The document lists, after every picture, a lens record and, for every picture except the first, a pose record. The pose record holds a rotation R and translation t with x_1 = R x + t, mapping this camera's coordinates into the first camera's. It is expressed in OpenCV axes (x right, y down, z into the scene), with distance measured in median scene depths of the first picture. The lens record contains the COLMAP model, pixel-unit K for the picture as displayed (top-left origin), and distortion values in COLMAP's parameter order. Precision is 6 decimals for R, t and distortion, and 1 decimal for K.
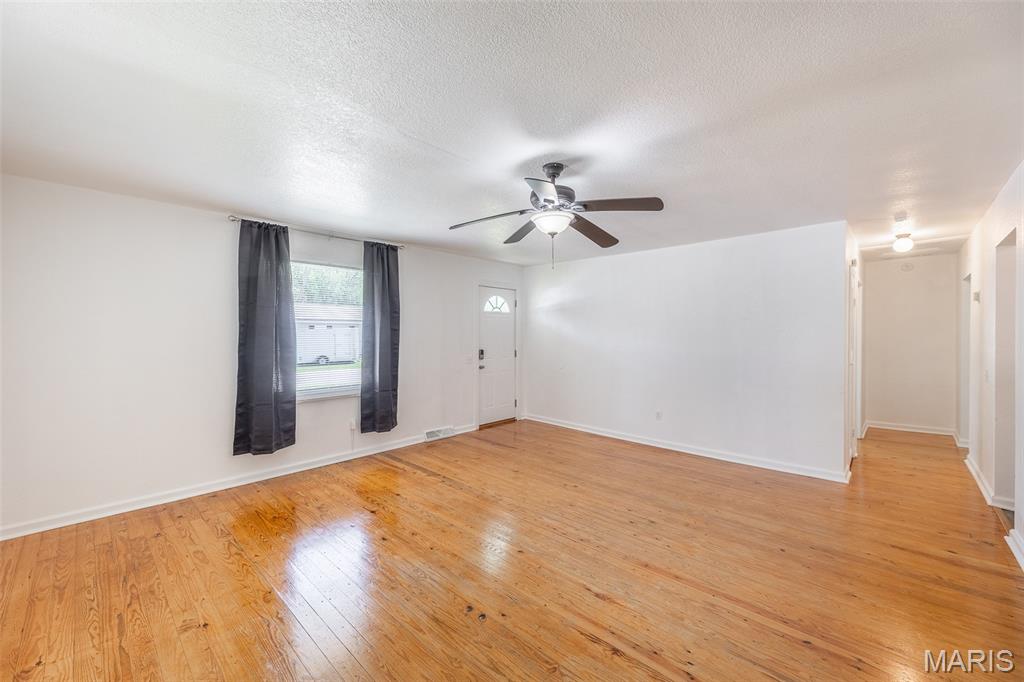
lens RADIAL K [[407.7, 0, 502.8], [0, 407.7, 340.3], [0, 0, 1]] dist [0.003862, 0.000120]
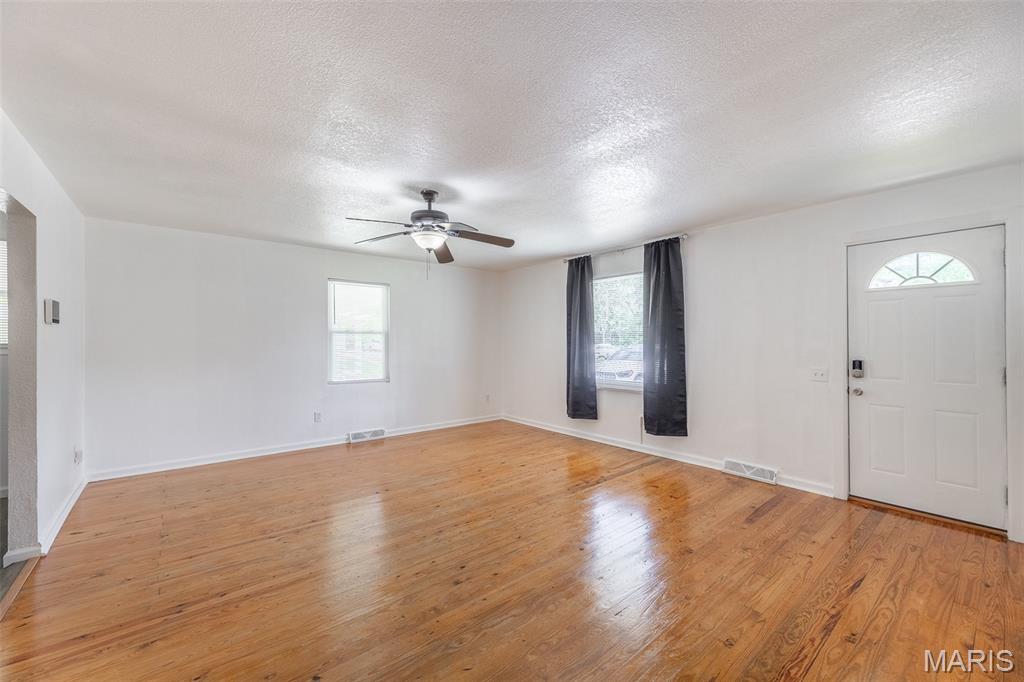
lens RADIAL K [[407.7, 0, 509.0], [0, 407.7, 338.6], [0, 0, 1]] dist [0.003862, 0.000120]
pose [[-0.116960, 0.000541, -0.993137, 0.825686], [-0.010643, 0.999942, 0.001799, -0.003069], [0.993080, 0.010781, -0.116947, 0.885278]]
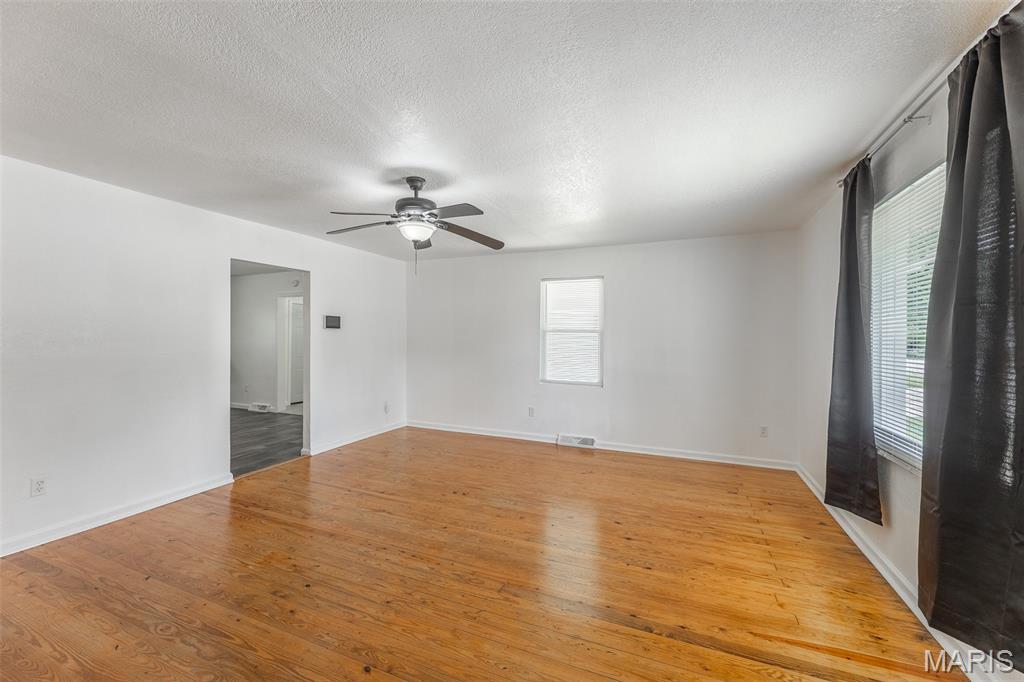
lens RADIAL K [[407.7, 0, 512.4], [0, 407.7, 337.0], [0, 0, 1]] dist [0.003862, 0.000120]
pose [[-0.933209, -0.001421, -0.359331, 0.177188], [-0.006478, 0.999896, 0.012868, -0.012304], [0.359275, 0.014336, -0.933121, 1.365976]]
